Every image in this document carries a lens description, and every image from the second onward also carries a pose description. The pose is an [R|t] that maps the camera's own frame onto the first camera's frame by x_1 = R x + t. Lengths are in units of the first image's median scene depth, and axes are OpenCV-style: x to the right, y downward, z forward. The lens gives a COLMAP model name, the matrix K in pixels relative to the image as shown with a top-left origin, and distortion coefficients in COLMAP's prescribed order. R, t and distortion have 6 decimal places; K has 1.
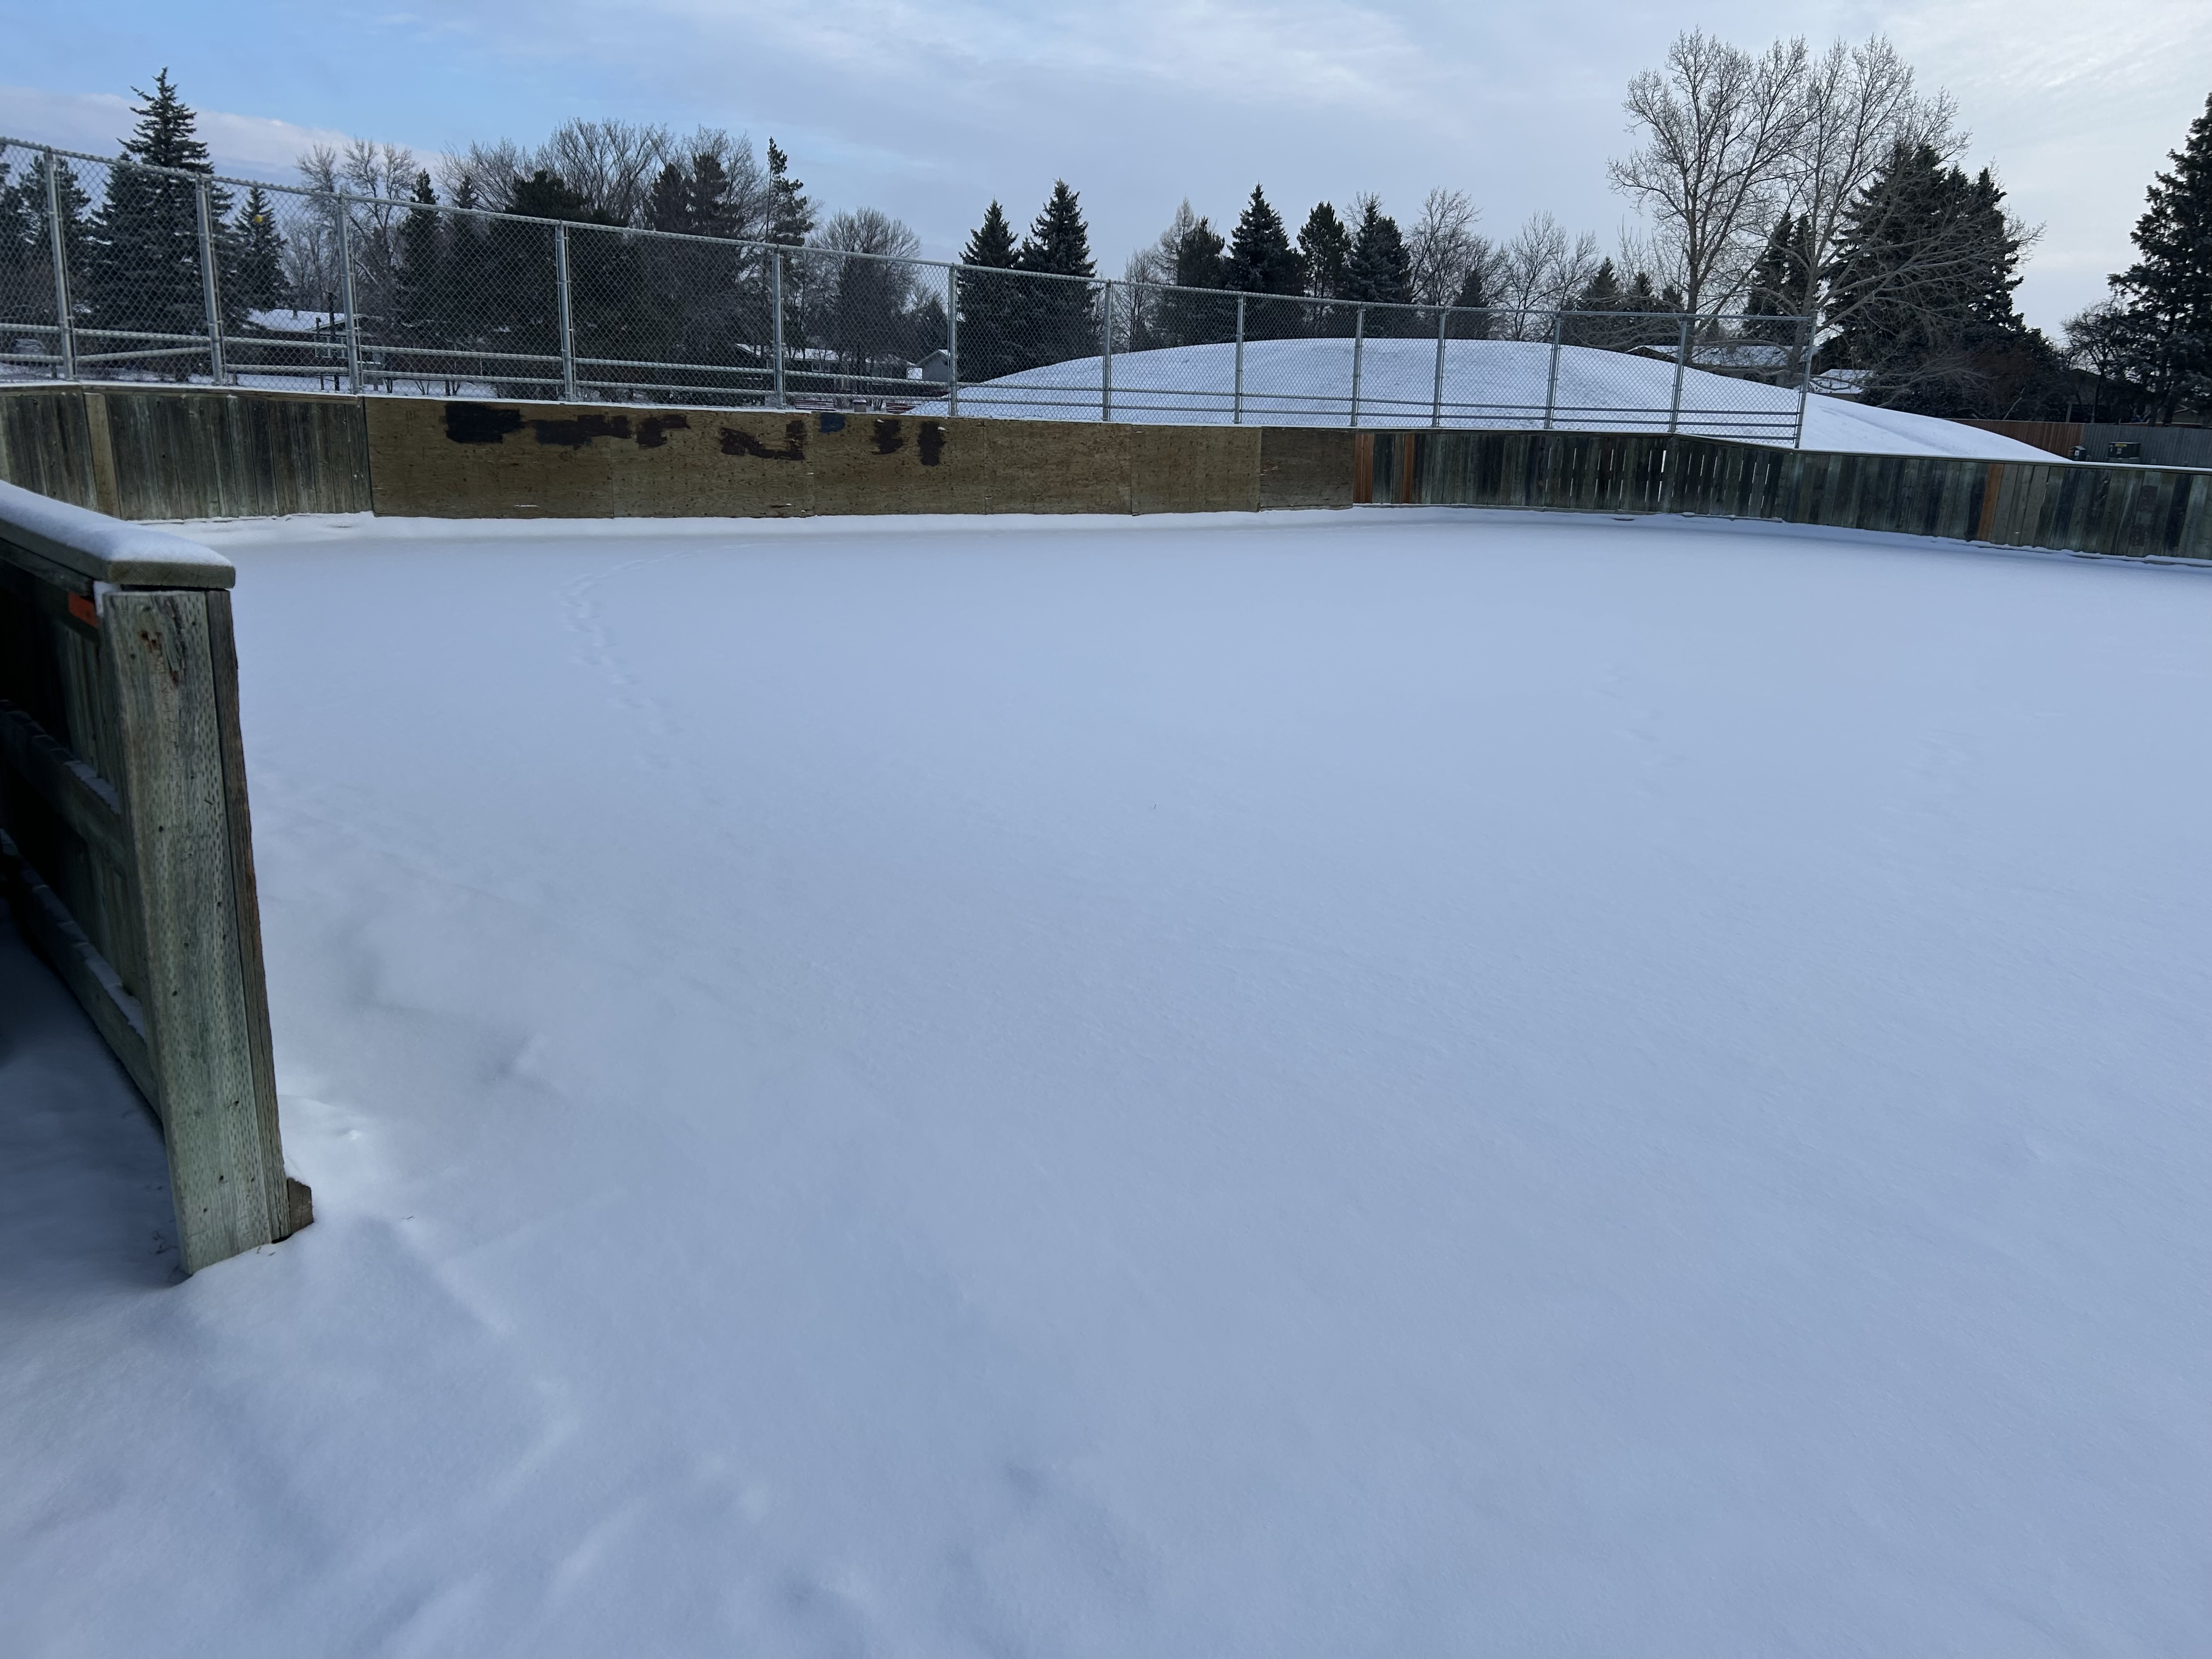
lens RADIAL K [[1660.9, 0, 1106.0], [0, 1660.9, 829.5], [0, 0, 1]] dist [0.047747, -0.049867]
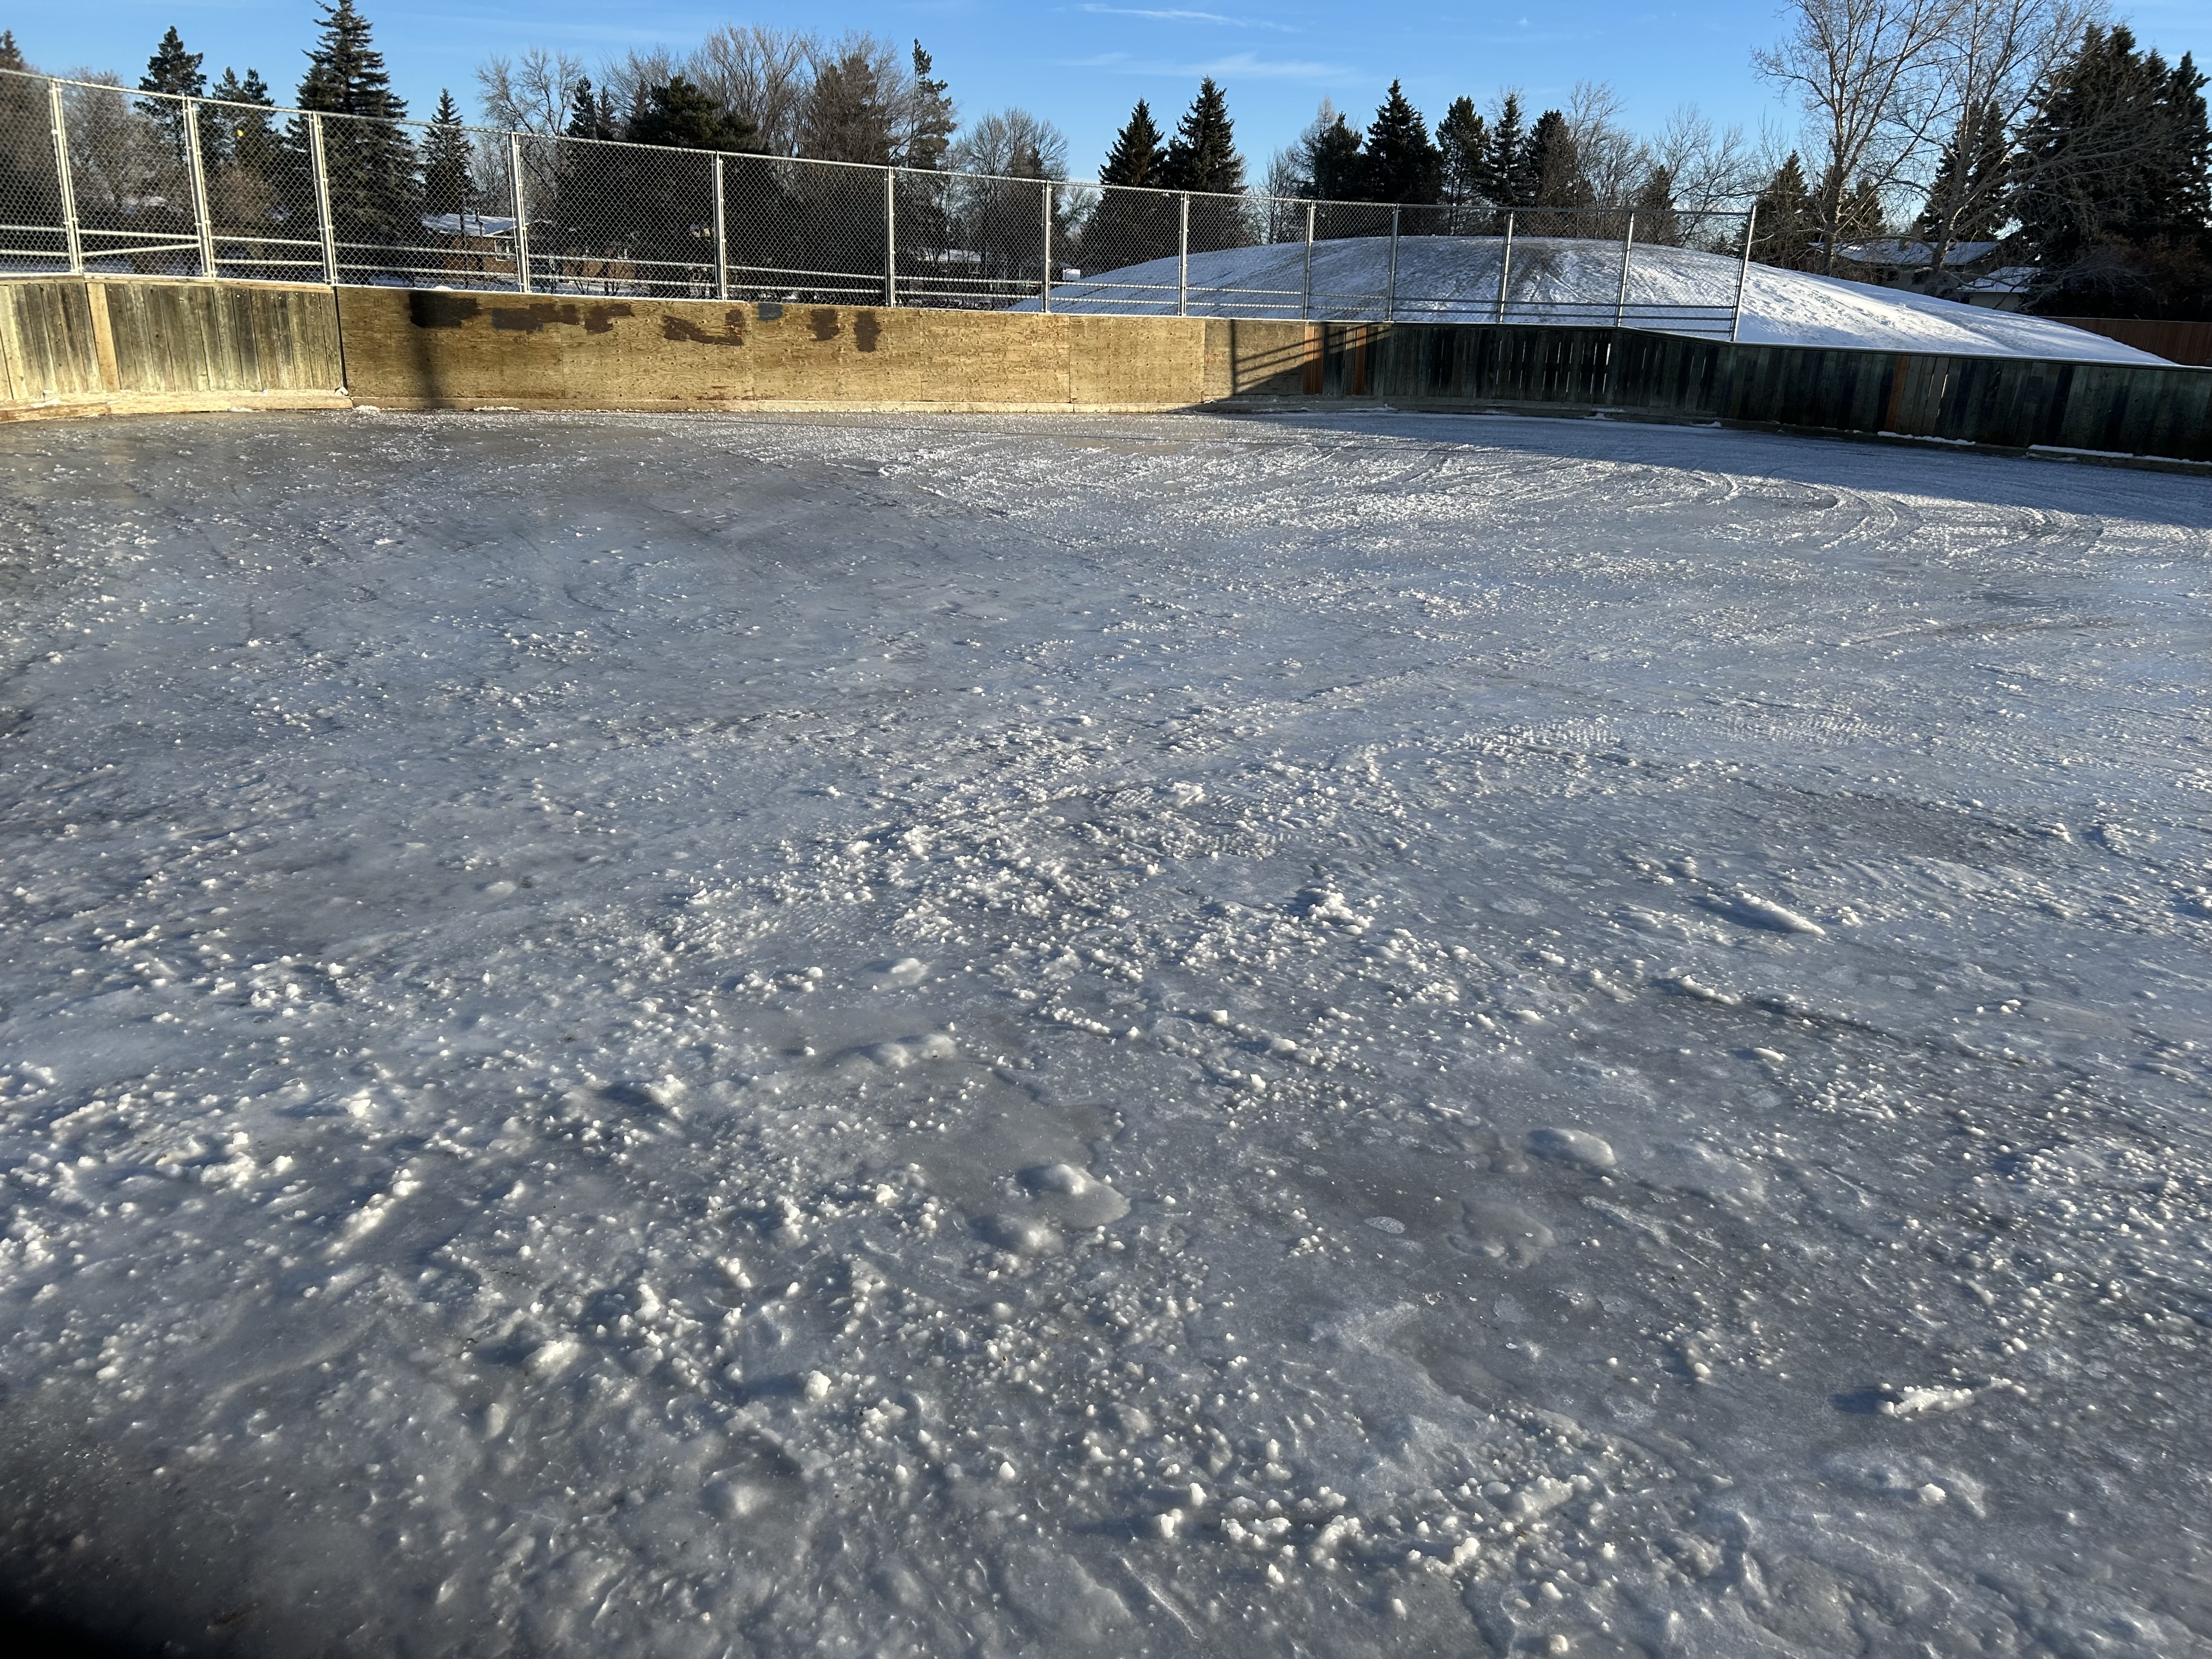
lens RADIAL K [[1660.9, 0, 1106.0], [0, 1660.9, 829.5], [0, 0, 1]] dist [0.047747, -0.049867]
pose [[0.994132, 0.032579, -0.103148, 0.043347], [-0.027073, 0.998156, 0.054333, 0.008108], [0.104728, -0.051222, 0.993181, -0.024376]]
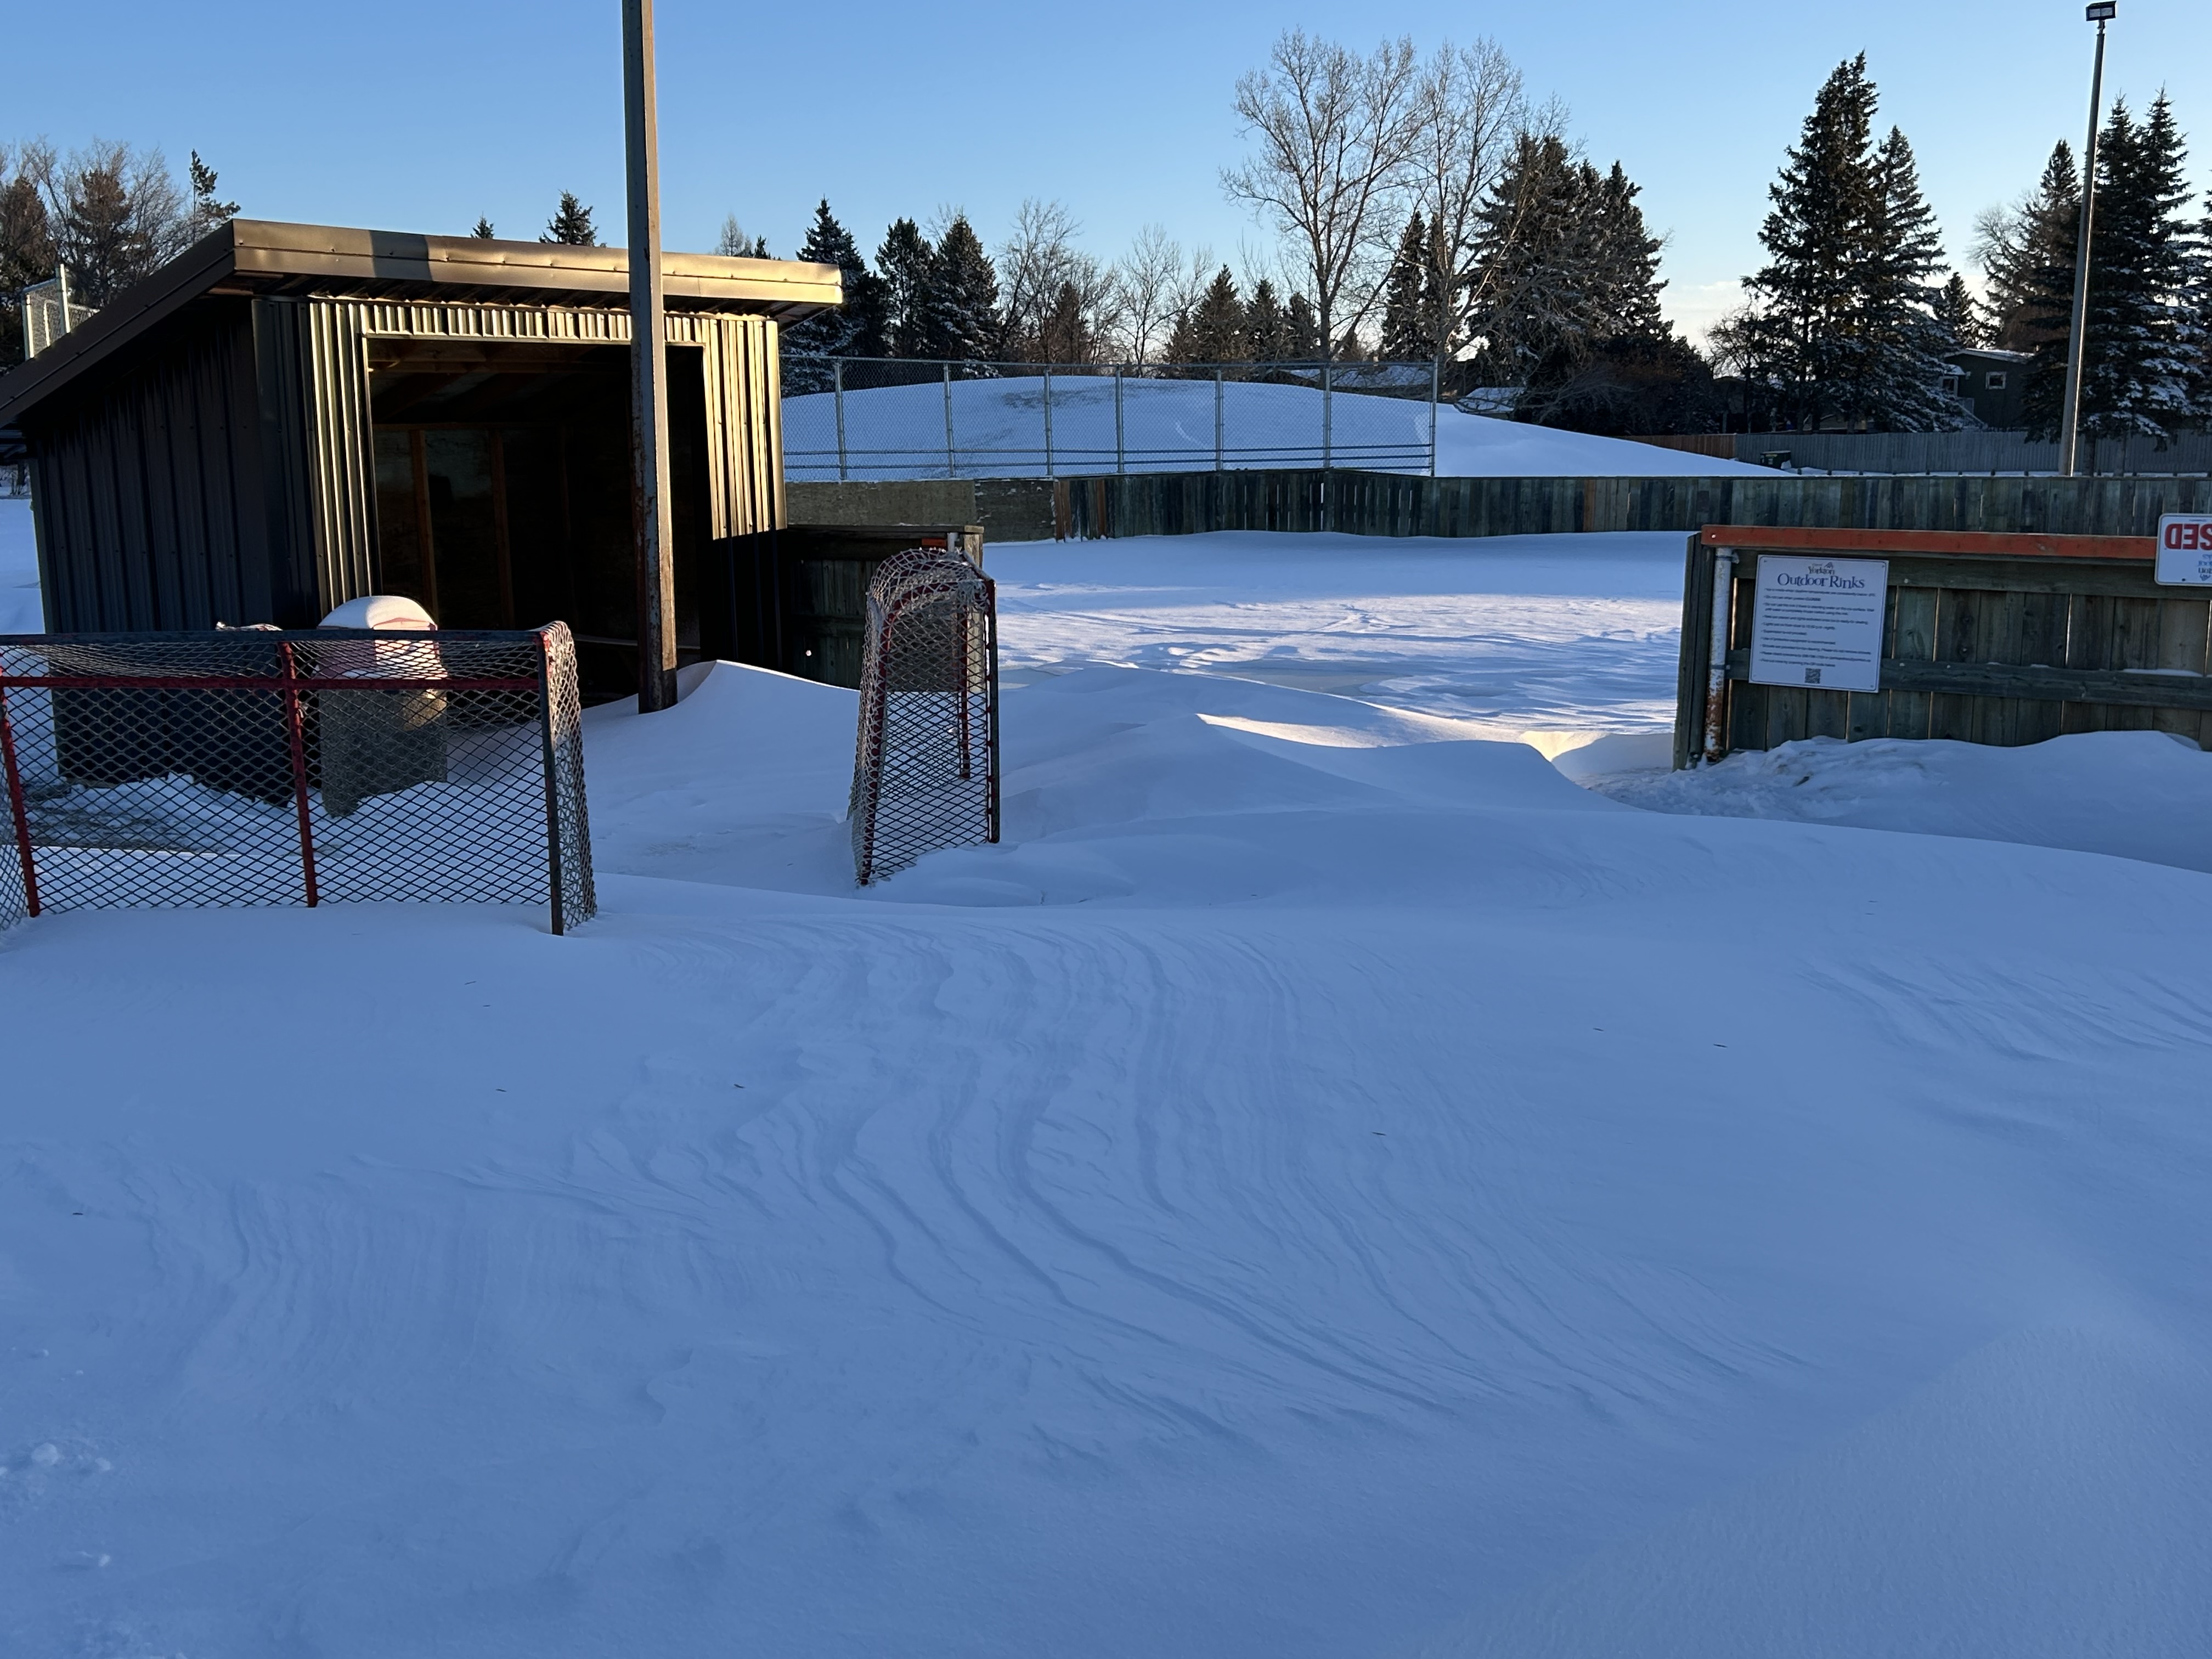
lens RADIAL K [[2220.5, 0, 1106.0], [0, 2220.5, 829.5], [0, 0, 1]] dist [0.125253, -0.285770]
pose [[0.973404, -0.083253, 0.213433, -0.043803], [0.100235, 0.992498, -0.070004, 0.028291], [-0.206004, 0.089536, 0.974446, -0.122151]]
